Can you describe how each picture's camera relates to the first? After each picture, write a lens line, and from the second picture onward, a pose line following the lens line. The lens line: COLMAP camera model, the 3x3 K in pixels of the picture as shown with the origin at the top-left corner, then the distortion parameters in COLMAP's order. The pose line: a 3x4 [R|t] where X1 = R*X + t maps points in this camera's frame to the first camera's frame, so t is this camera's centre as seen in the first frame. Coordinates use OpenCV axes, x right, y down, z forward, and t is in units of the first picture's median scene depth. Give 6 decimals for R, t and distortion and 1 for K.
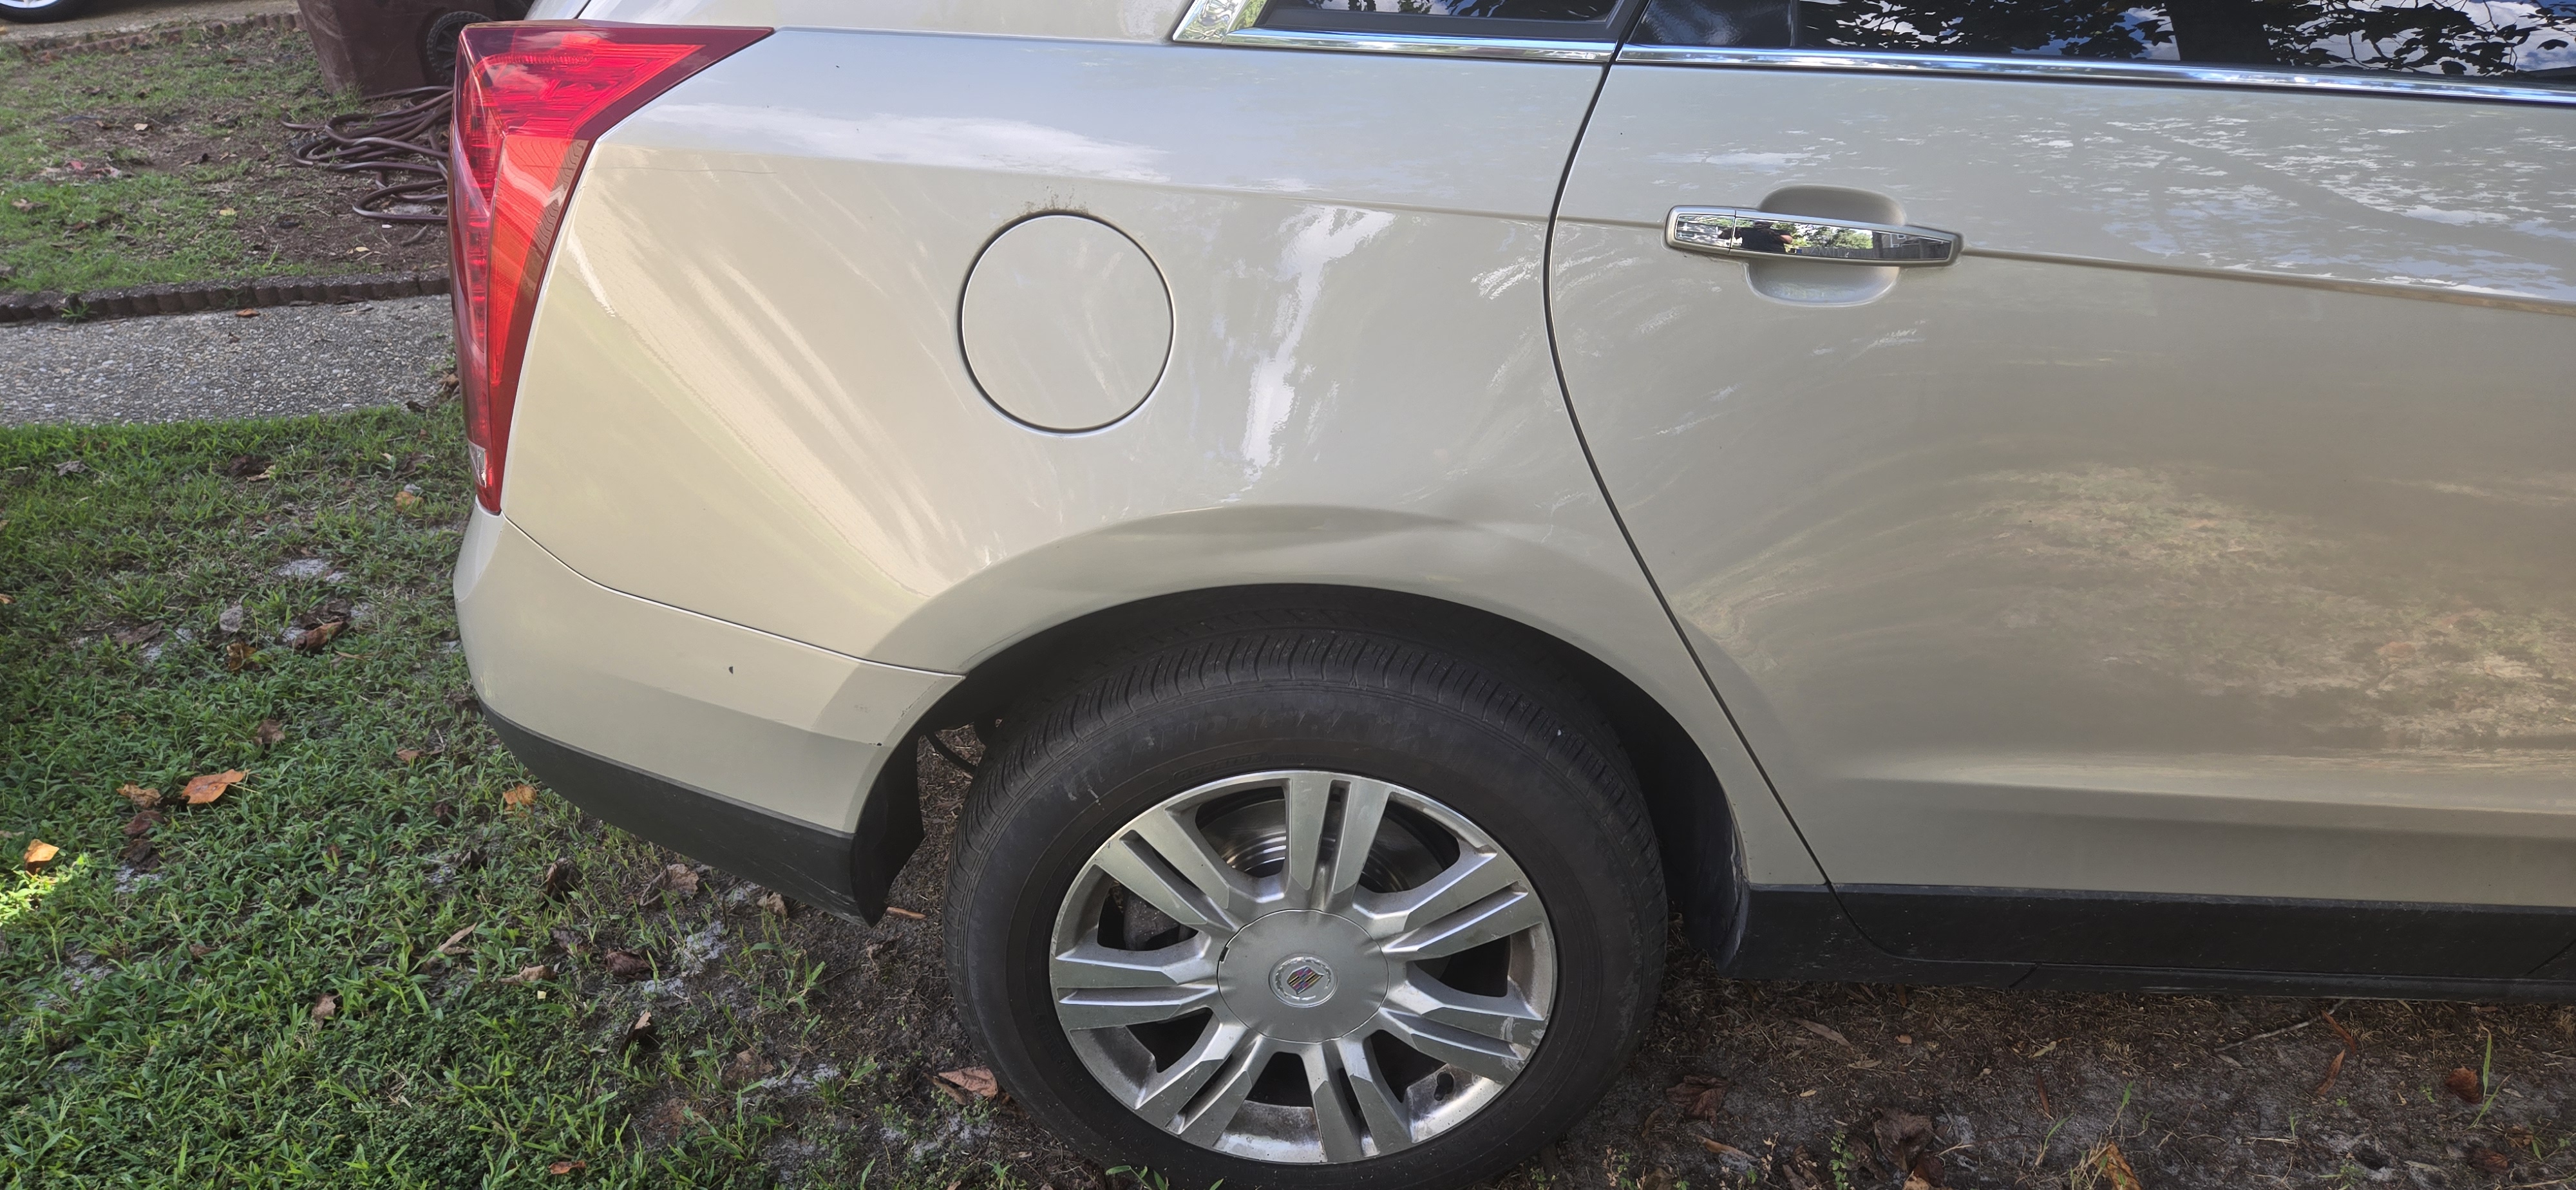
lens RADIAL K [[1750.0, 0, 1347.1], [0, 1750.0, 592.5], [0, 0, 1]] dist [0.074909, -0.050487]
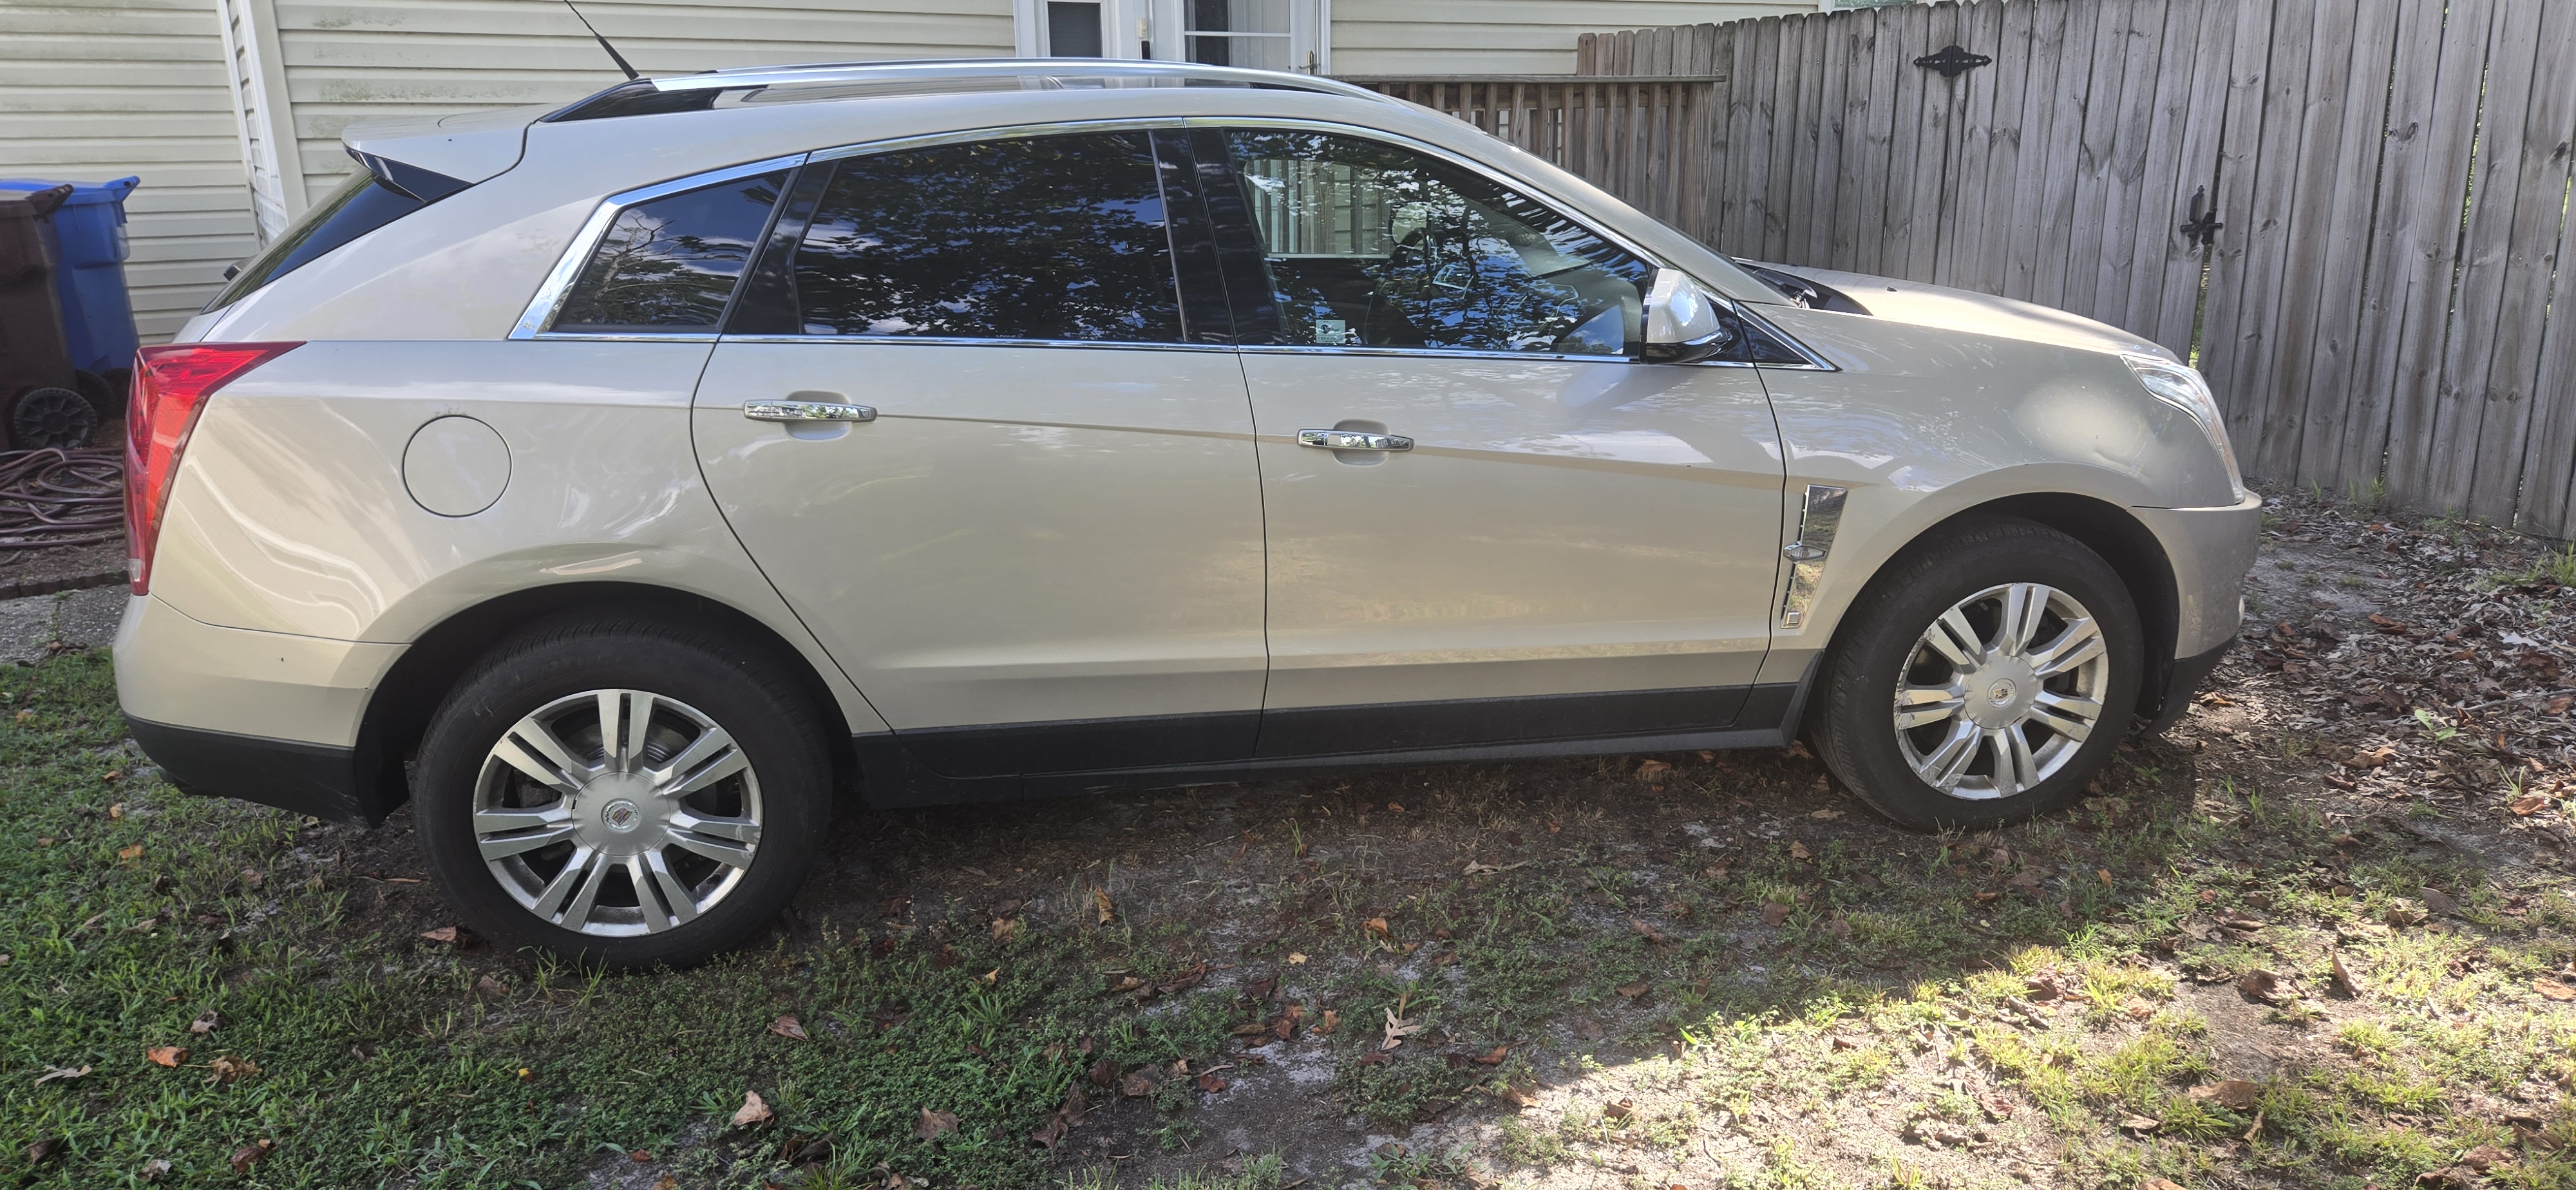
lens RADIAL K [[1750.0, 0, 1347.1], [0, 1750.0, 592.5], [0, 0, 1]] dist [0.074909, -0.050487]
pose [[0.978130, -0.067286, 0.196812, 0.378103], [0.103376, 0.978350, -0.179289, 0.406251], [-0.180488, 0.195714, 0.963909, -1.018733]]
